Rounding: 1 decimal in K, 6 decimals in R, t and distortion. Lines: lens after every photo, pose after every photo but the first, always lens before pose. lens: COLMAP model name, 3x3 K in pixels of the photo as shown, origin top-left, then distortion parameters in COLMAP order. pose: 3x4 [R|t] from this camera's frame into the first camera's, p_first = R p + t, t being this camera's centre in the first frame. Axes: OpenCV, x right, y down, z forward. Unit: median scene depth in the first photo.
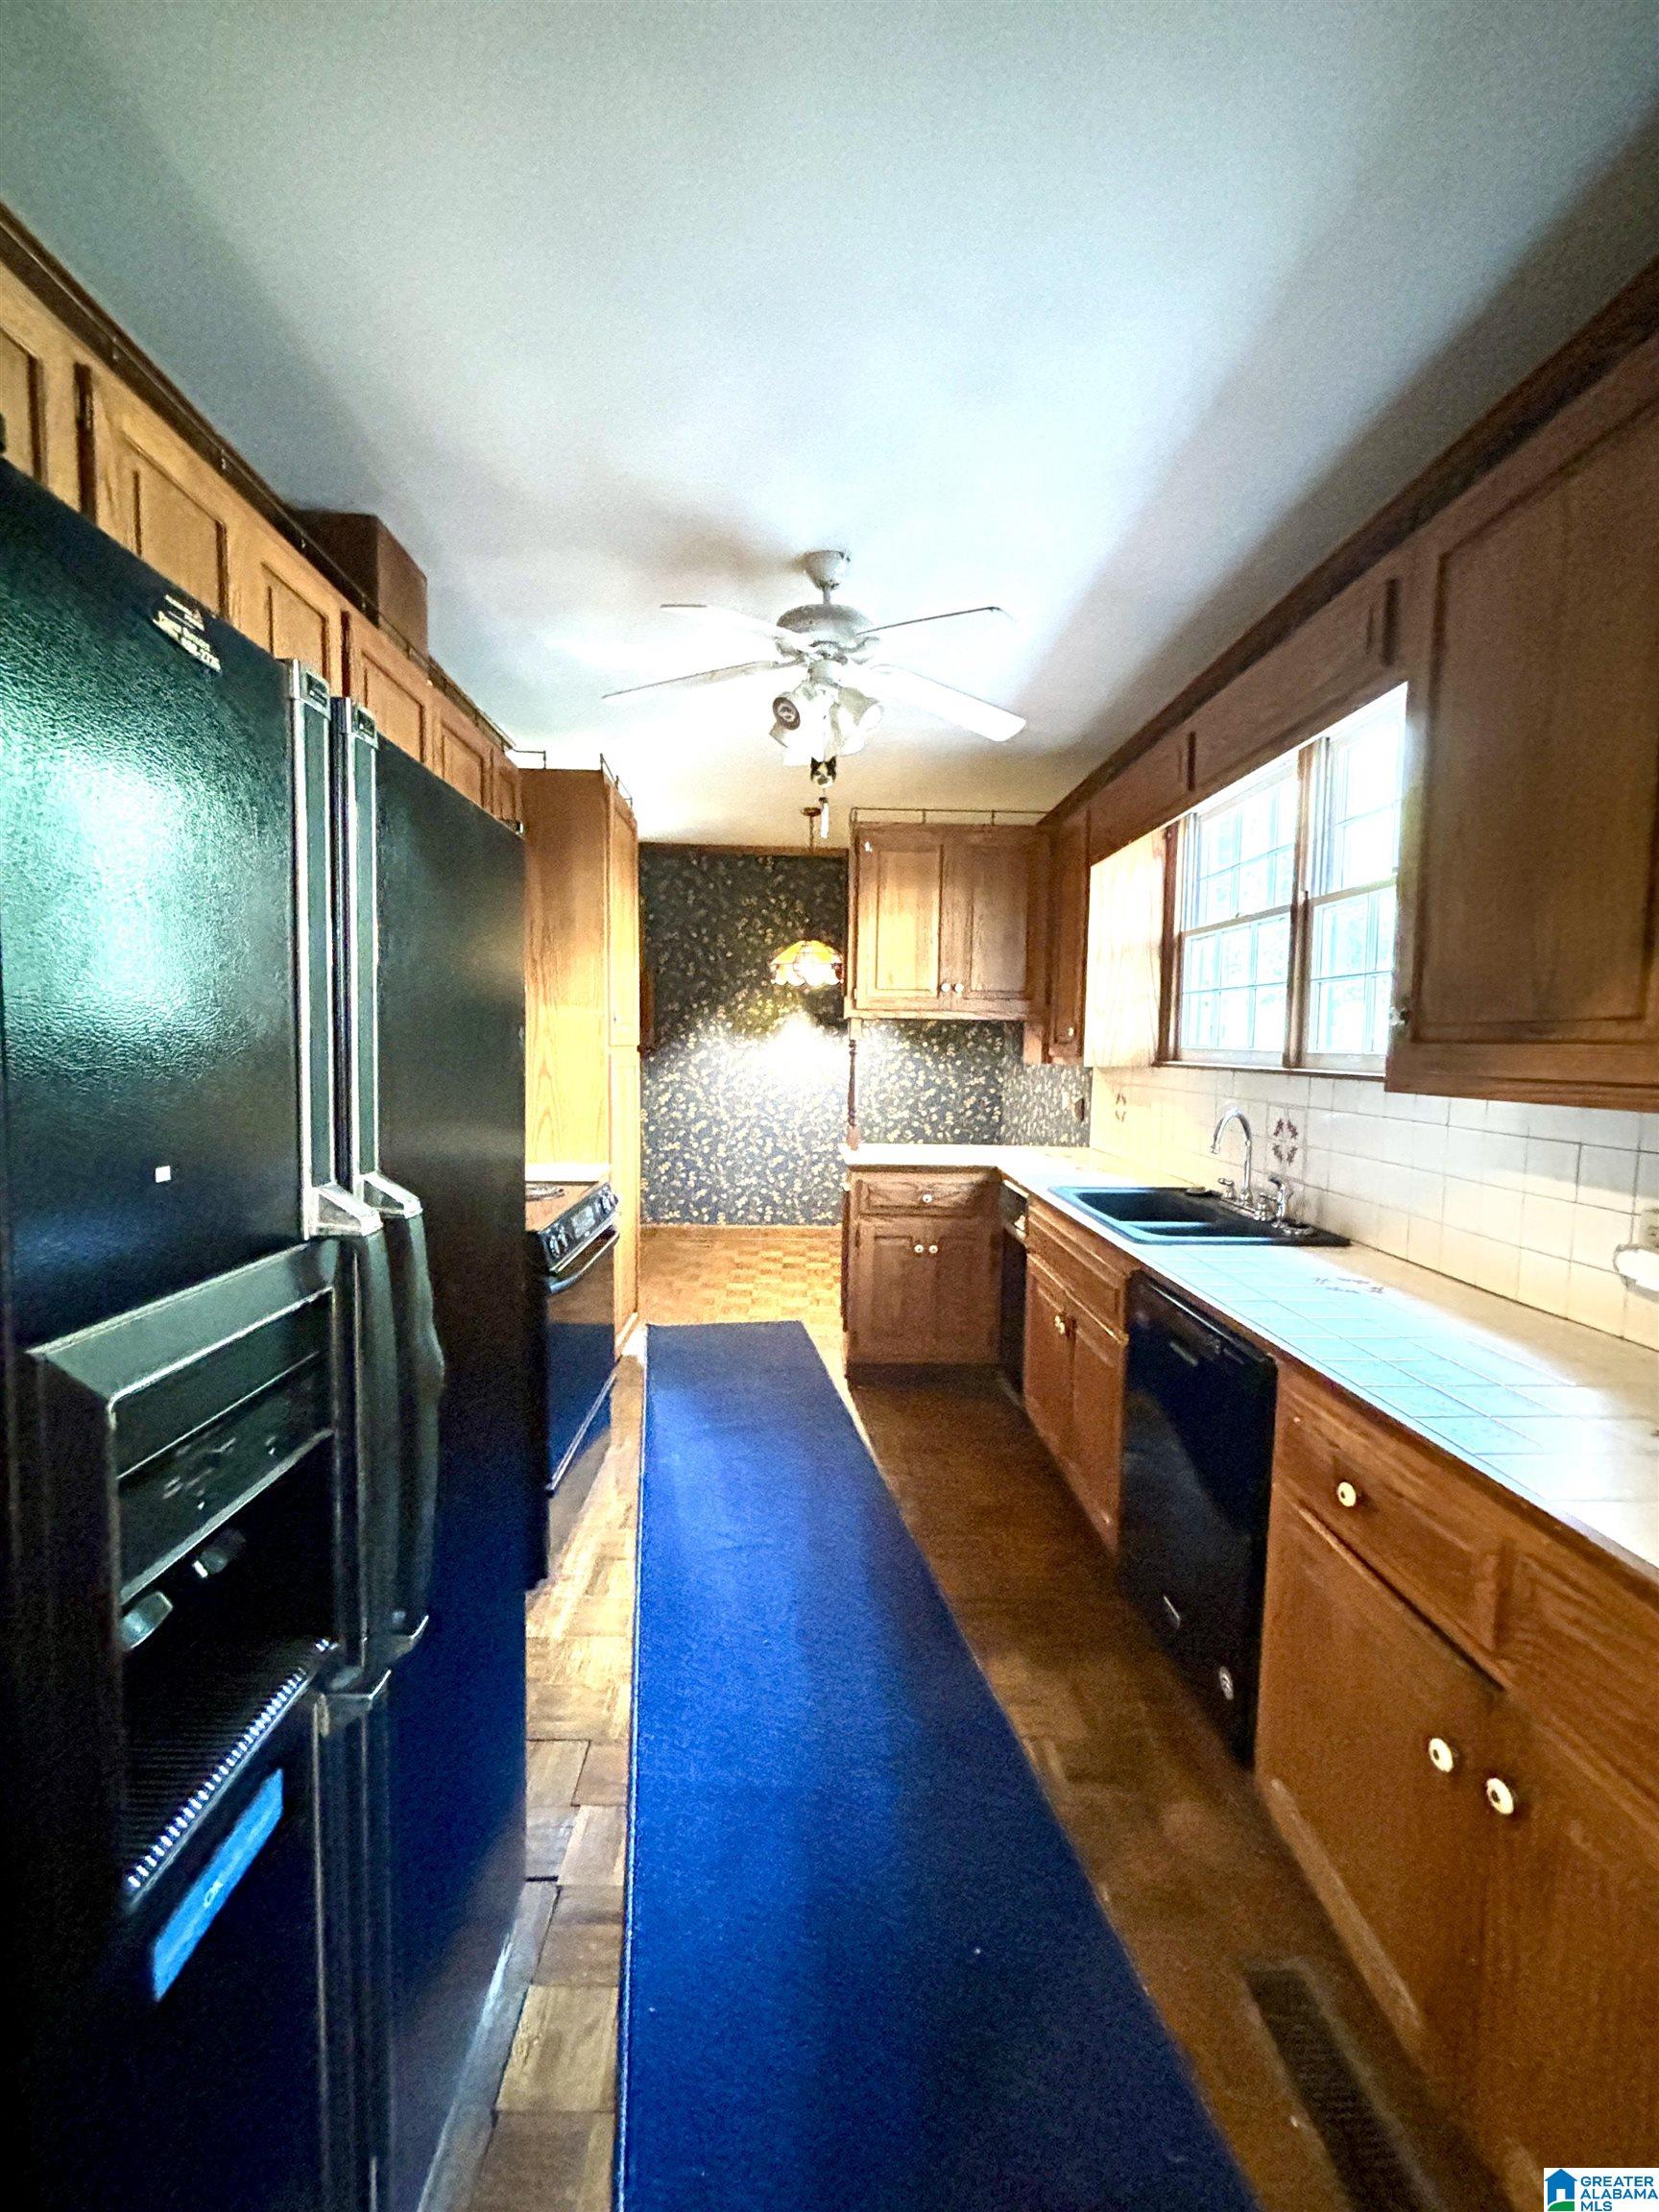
lens RADIAL K [[885.0, 0, 819.5], [0, 885.0, 1103.0], [0, 0, 1]] dist [-0.000878, 0.000052]
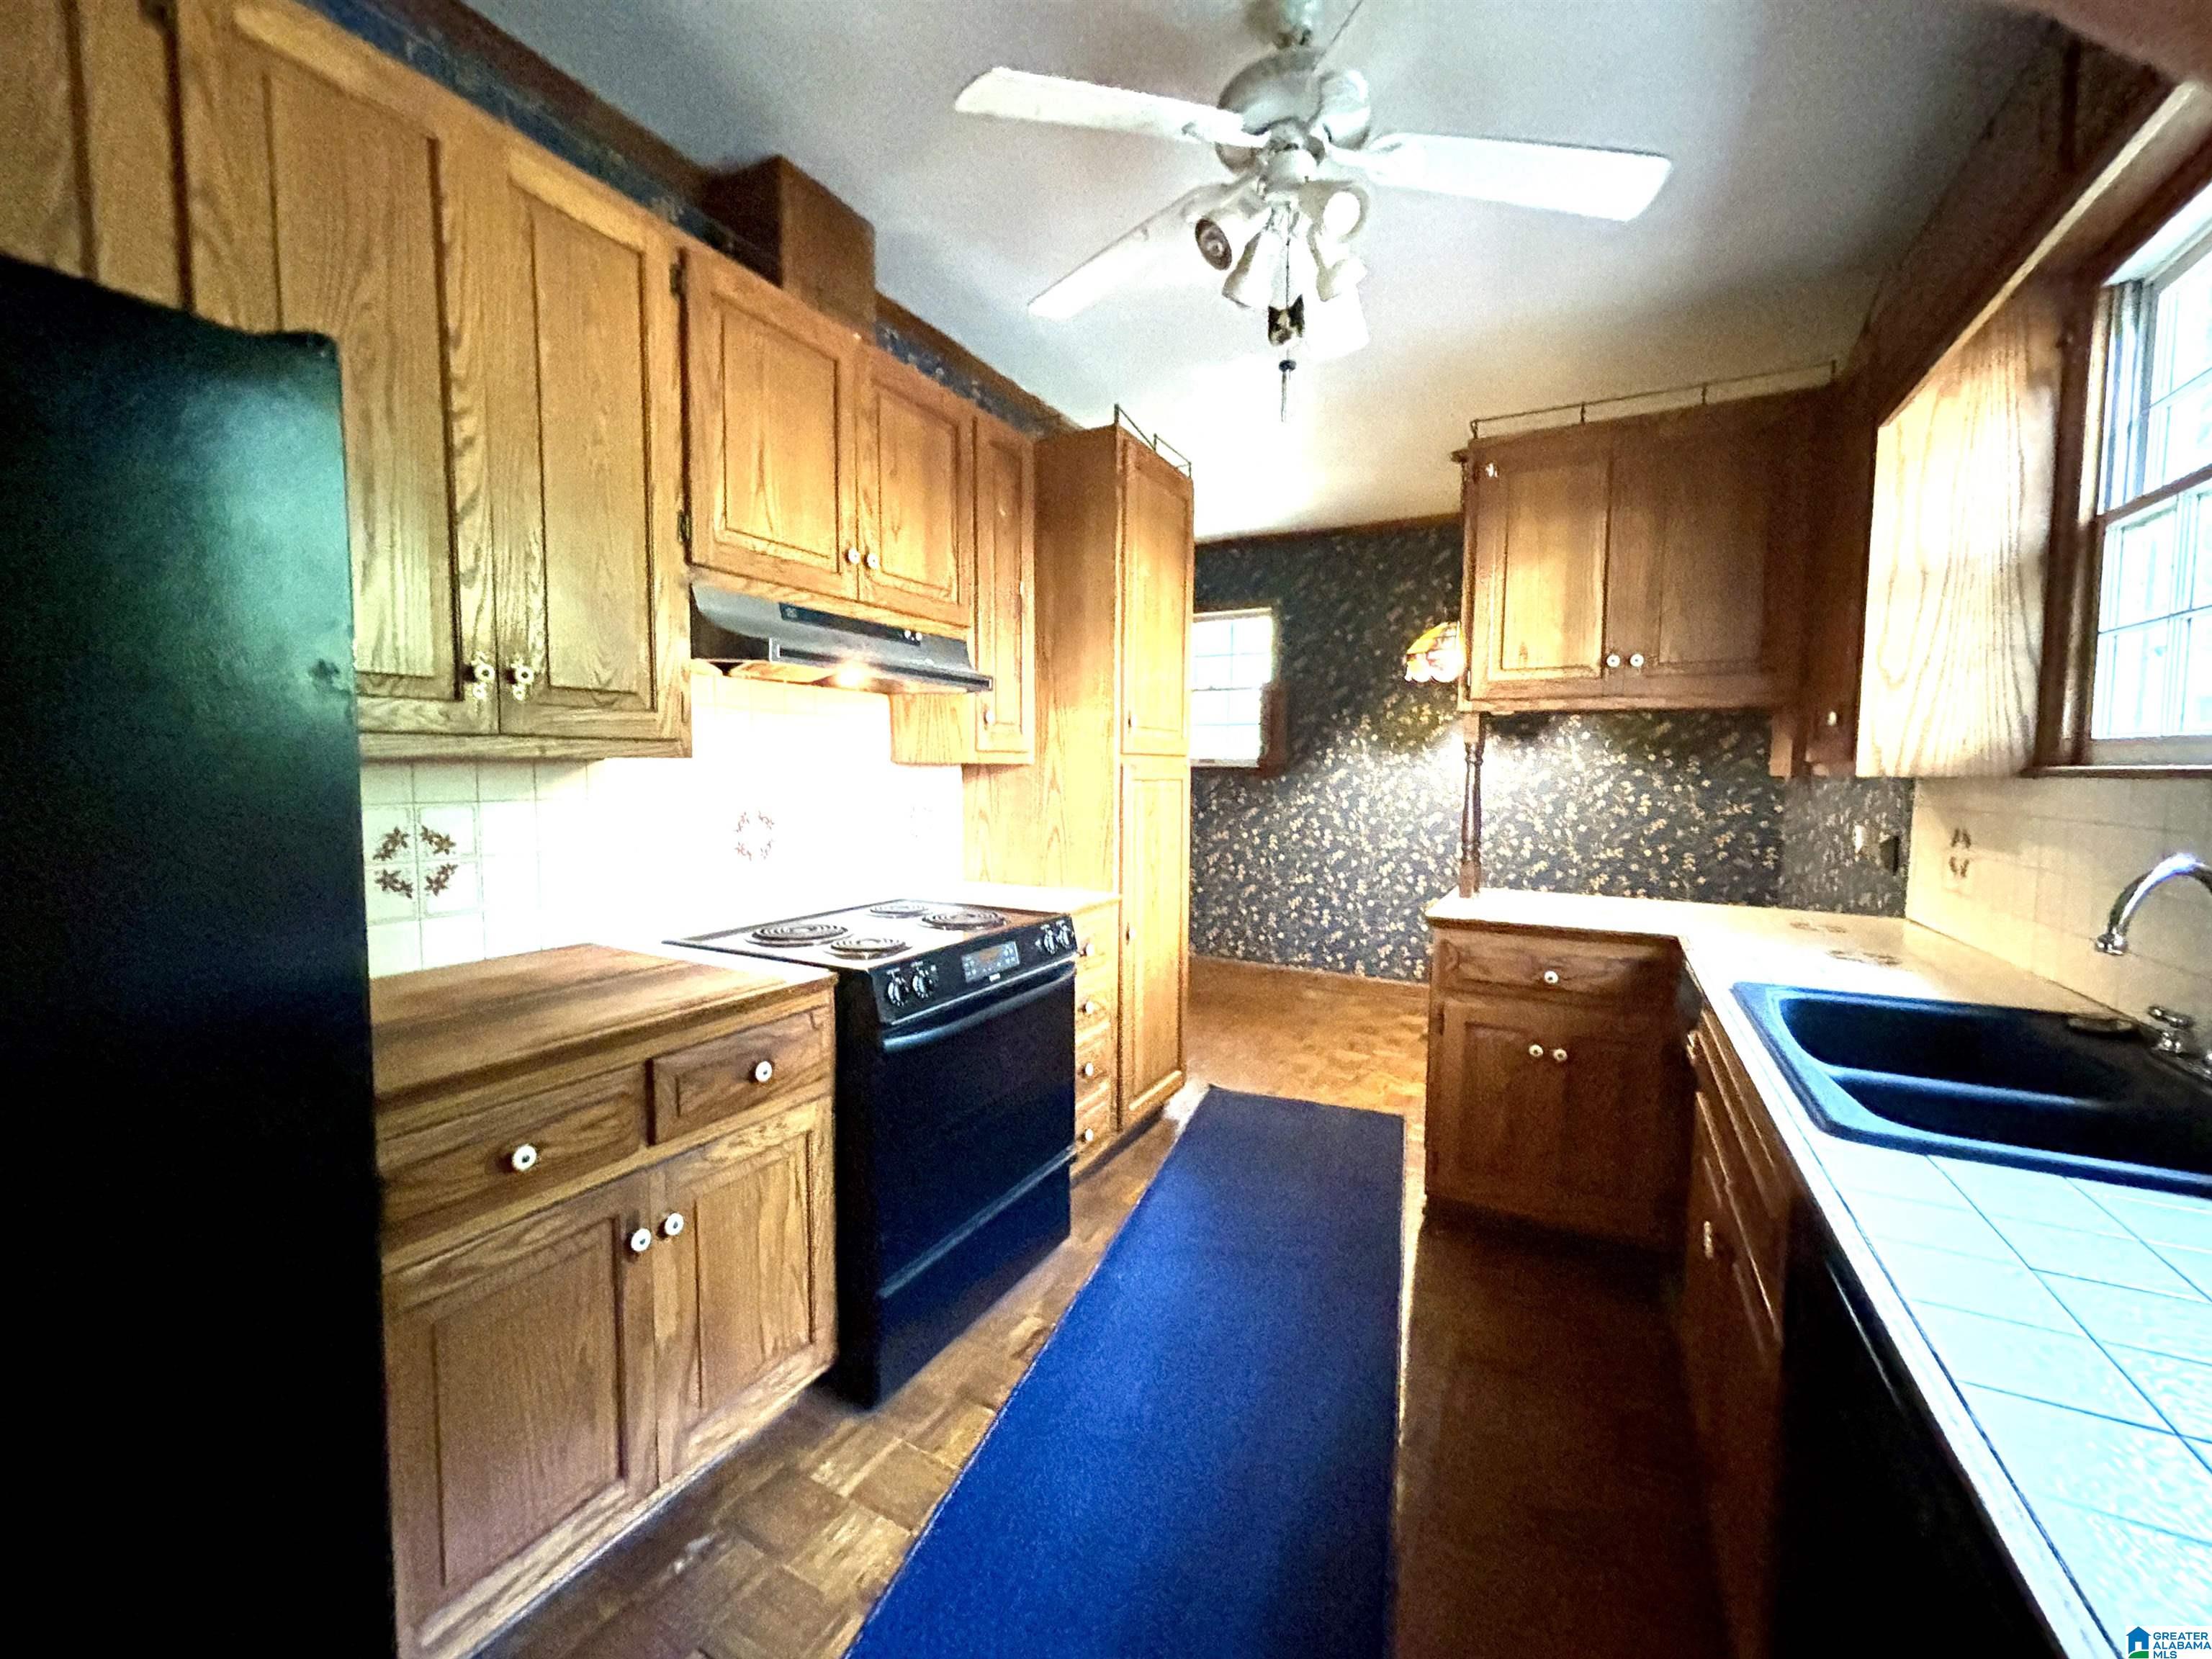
lens RADIAL K [[885.0, 0, 1100.6], [0, 885.0, 824.7], [0, 0, 1]] dist [-0.000878, 0.000052]
pose [[0.865103, 0.025069, -0.500968, 0.135458], [-0.029725, 0.999557, -0.001313, 0.004260], [0.500713, 0.016027, 0.865465, 0.214552]]
